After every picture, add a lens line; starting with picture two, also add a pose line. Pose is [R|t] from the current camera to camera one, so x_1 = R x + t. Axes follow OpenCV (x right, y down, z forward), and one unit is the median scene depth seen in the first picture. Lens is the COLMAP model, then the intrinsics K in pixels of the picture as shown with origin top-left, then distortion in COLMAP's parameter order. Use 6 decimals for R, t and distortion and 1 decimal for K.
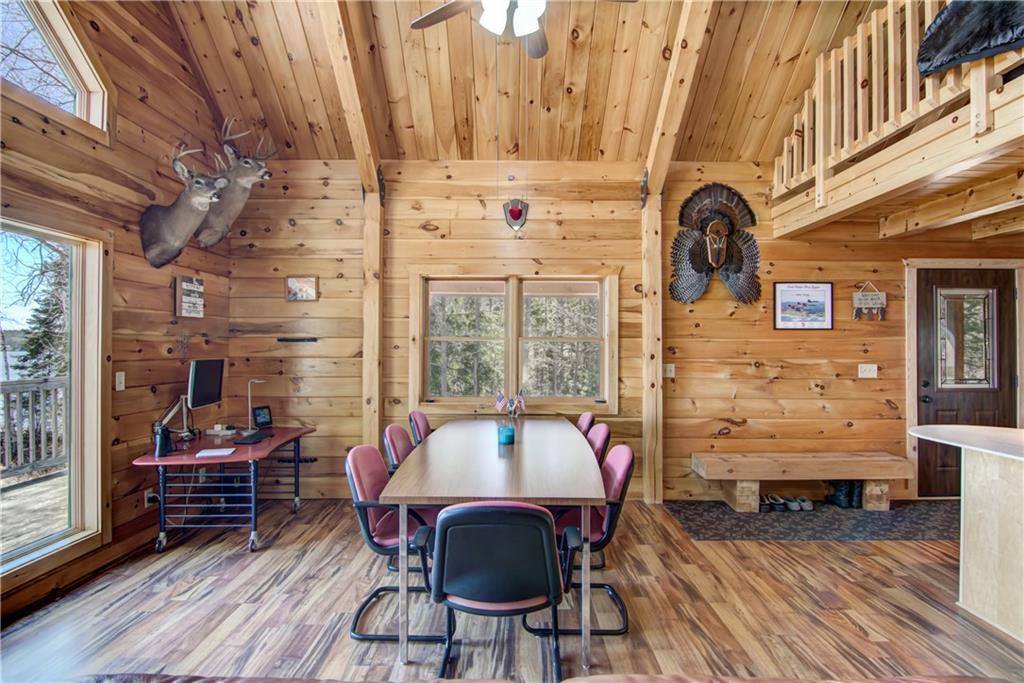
lens RADIAL K [[516.0, 0, 513.0], [0, 516.0, 344.9], [0, 0, 1]] dist [-0.003534, -0.012466]
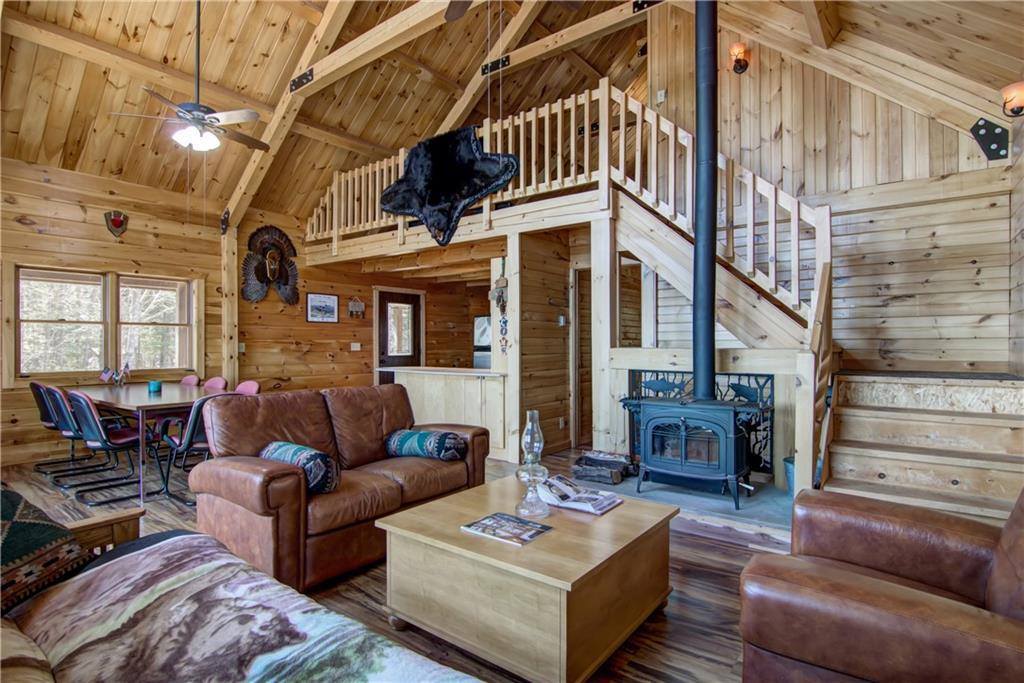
lens RADIAL K [[524.6, 0, 516.4], [0, 524.6, 342.6], [0, 0, 1]] dist [-0.003056, -0.013499]
pose [[0.603605, -0.001300, 0.797282, -0.420763], [-0.004785, 0.999975, 0.005253, 0.024474], [-0.797269, -0.006986, 0.603584, -0.538956]]
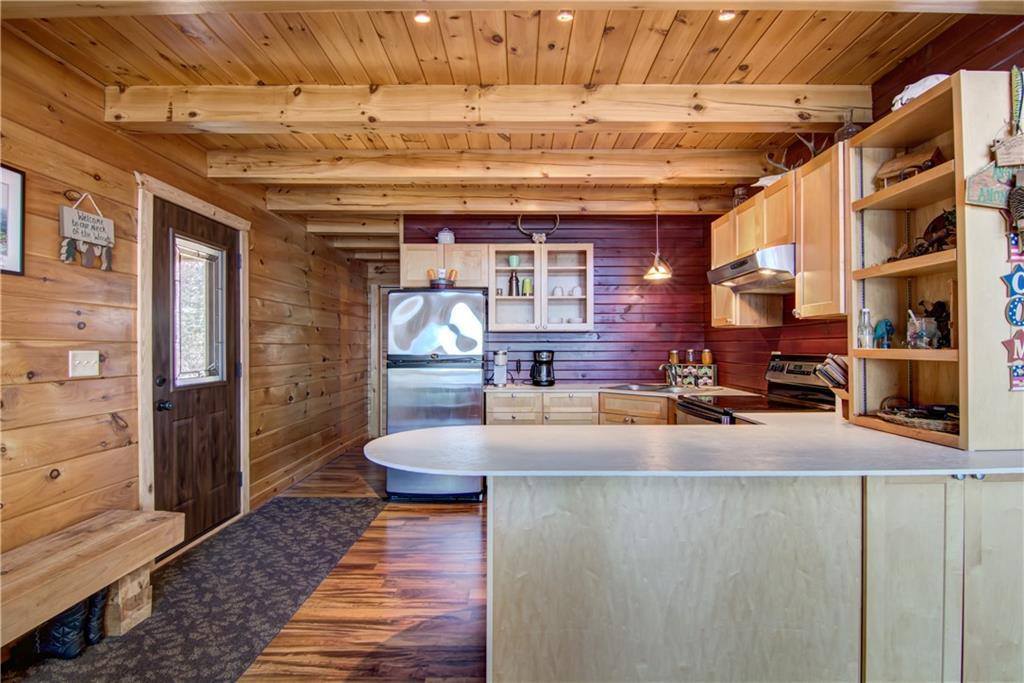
lens RADIAL K [[524.6, 0, 516.4], [0, 524.6, 342.6], [0, 0, 1]] dist [-0.003056, -0.013499]
pose [[-0.001499, 0.006434, 0.999978, 0.162638], [-0.003496, 0.999973, -0.006440, 0.031476], [-0.999993, -0.003506, -0.001476, 0.563642]]
